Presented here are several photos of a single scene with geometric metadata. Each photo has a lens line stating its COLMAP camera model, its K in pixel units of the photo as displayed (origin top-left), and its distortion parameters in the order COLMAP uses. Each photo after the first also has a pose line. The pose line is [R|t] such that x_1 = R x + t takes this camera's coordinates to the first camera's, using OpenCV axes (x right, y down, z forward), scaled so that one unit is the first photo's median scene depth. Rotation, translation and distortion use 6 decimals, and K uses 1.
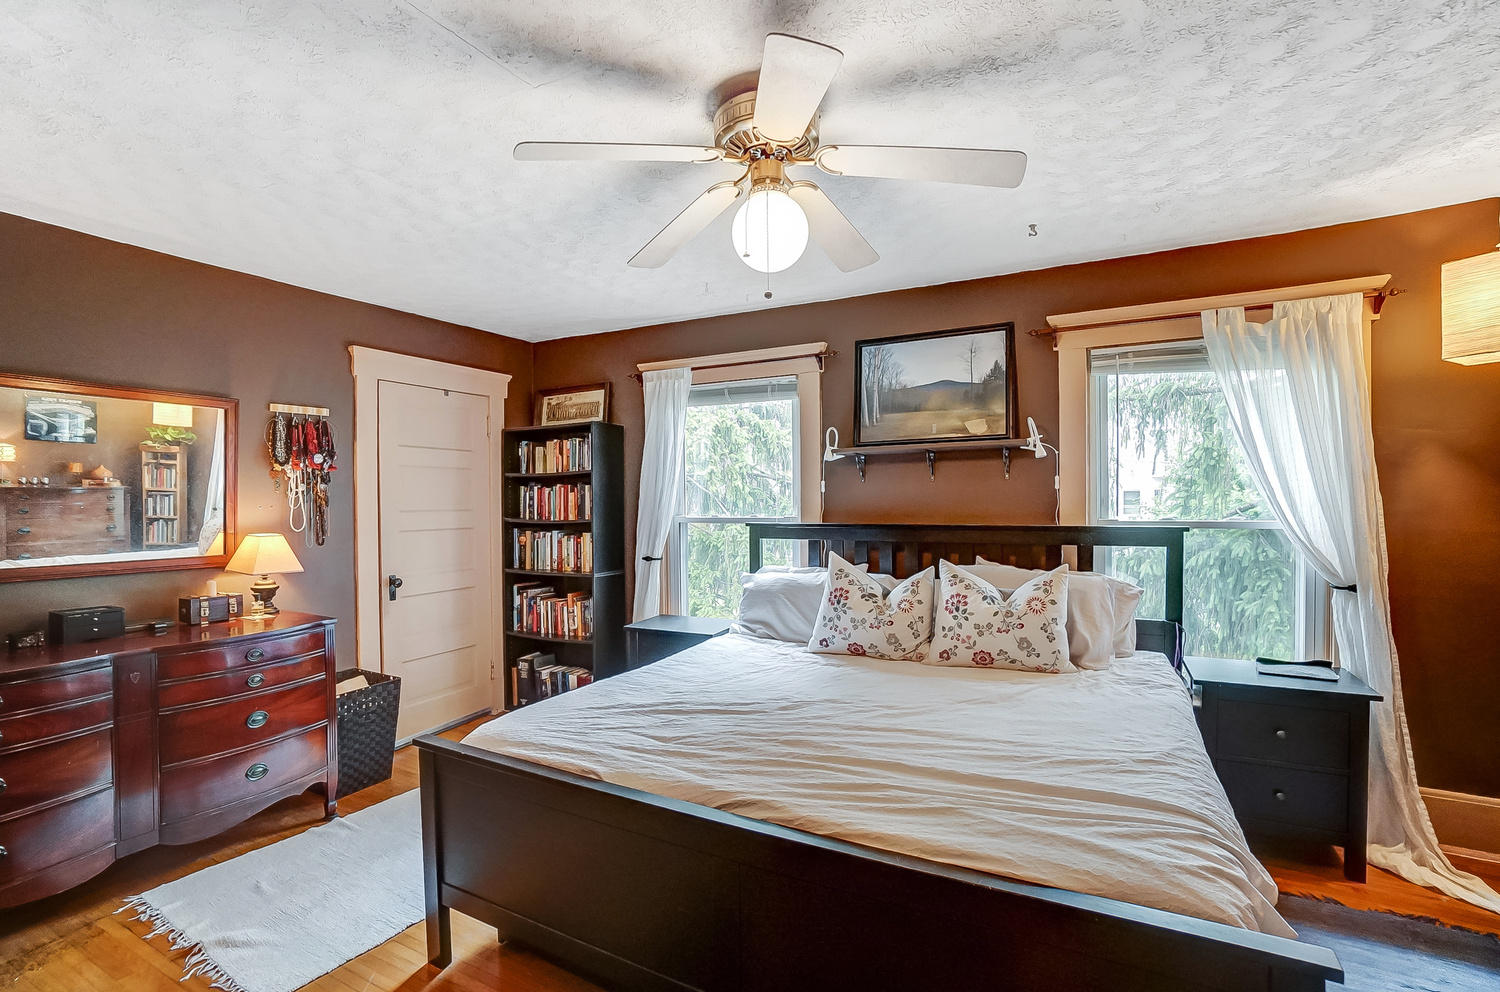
lens RADIAL K [[689.0, 0, 751.1], [0, 689.0, 517.0], [0, 0, 1]] dist [-0.030545, 0.000875]
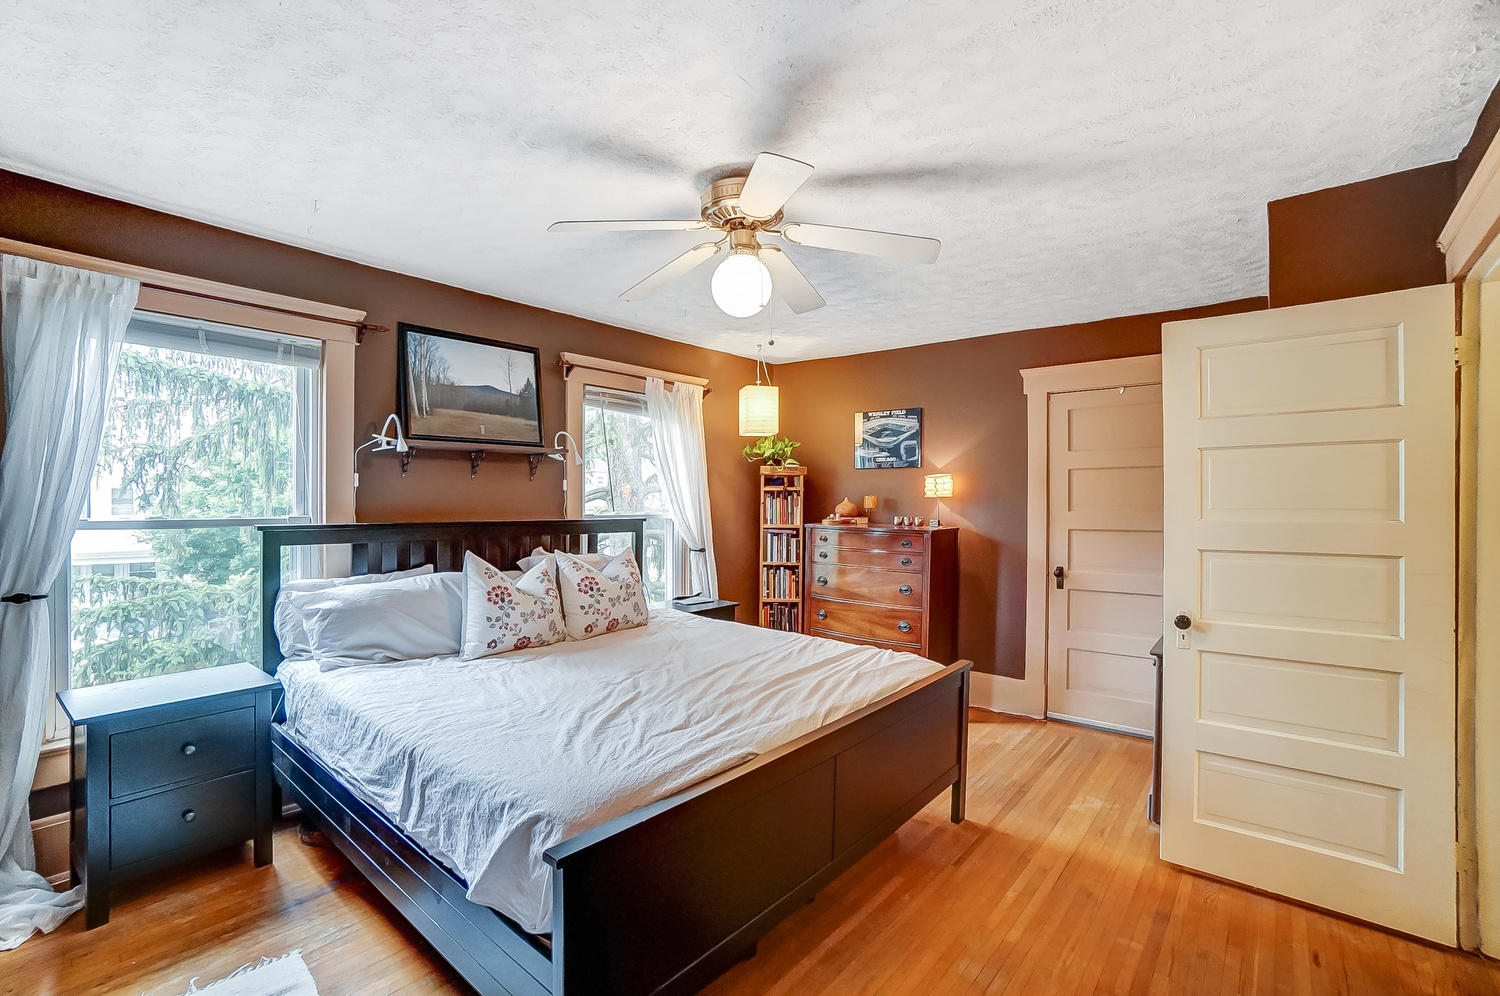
lens RADIAL K [[649.7, 0, 750.0], [0, 649.7, 498.0], [0, 0, 1]] dist [-0.049499, 0.000195]
pose [[0.217881, 0.012327, 0.975897, -0.708610], [0.016492, 0.999731, -0.016310, -0.001868], [-0.975836, 0.019648, 0.217619, 0.456559]]
